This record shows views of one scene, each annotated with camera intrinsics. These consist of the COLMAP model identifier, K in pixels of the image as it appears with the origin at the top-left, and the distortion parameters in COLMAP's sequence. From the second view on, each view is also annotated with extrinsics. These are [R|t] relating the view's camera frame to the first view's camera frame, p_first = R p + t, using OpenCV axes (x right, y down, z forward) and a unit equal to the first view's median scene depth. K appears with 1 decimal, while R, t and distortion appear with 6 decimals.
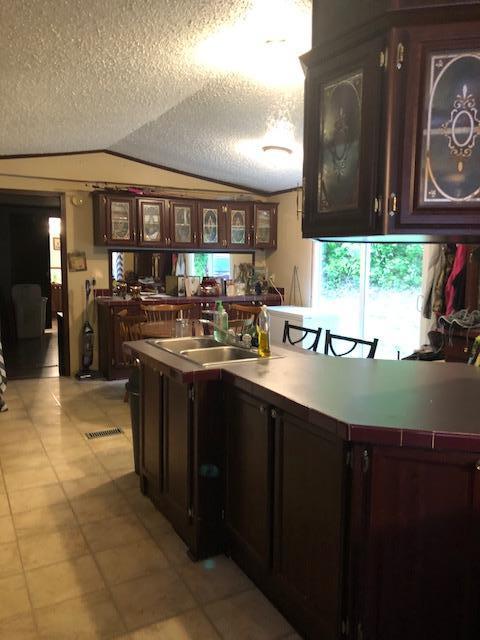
lens RADIAL K [[528.1, 0, 244.0], [0, 528.1, 313.1], [0, 0, 1]] dist [0.051263, -0.056679]
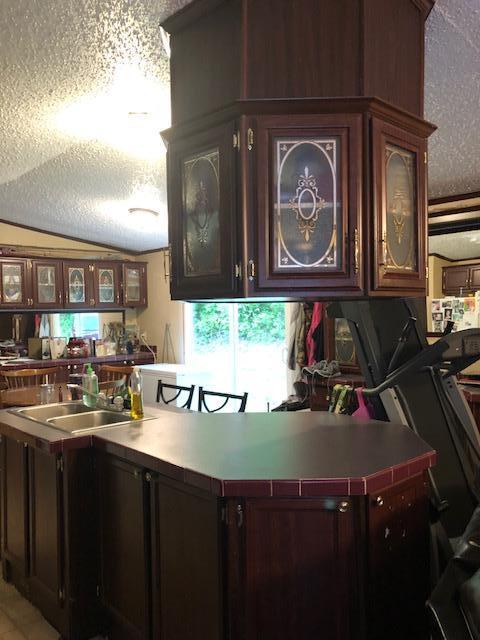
lens RADIAL K [[528.1, 0, 238.6], [0, 528.1, 318.1], [0, 0, 1]] dist [0.051263, -0.056679]
pose [[0.973023, -0.028583, 0.228929, 0.000886], [0.050345, 0.994687, -0.089794, -0.003514], [-0.225146, 0.098897, 0.969293, -0.013282]]
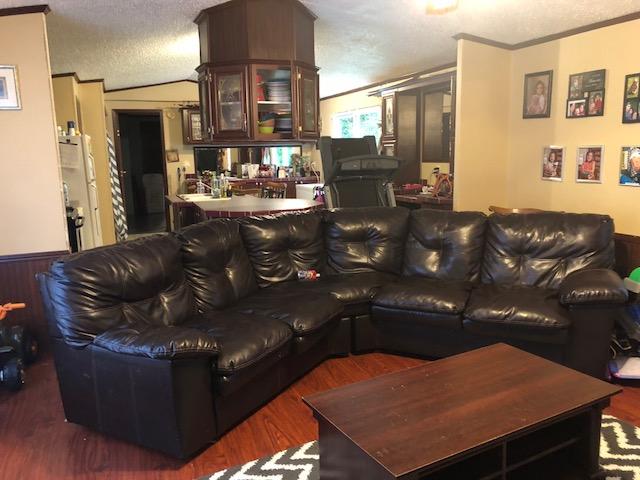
lens RADIAL K [[528.1, 0, 309.8], [0, 528.1, 237.6], [0, 0, 1]] dist [0.051263, -0.056679]
pose [[0.987024, -0.001862, -0.160559, 0.442465], [0.011424, 0.998213, 0.058650, 0.072431], [0.160163, -0.059723, 0.985282, -0.611911]]
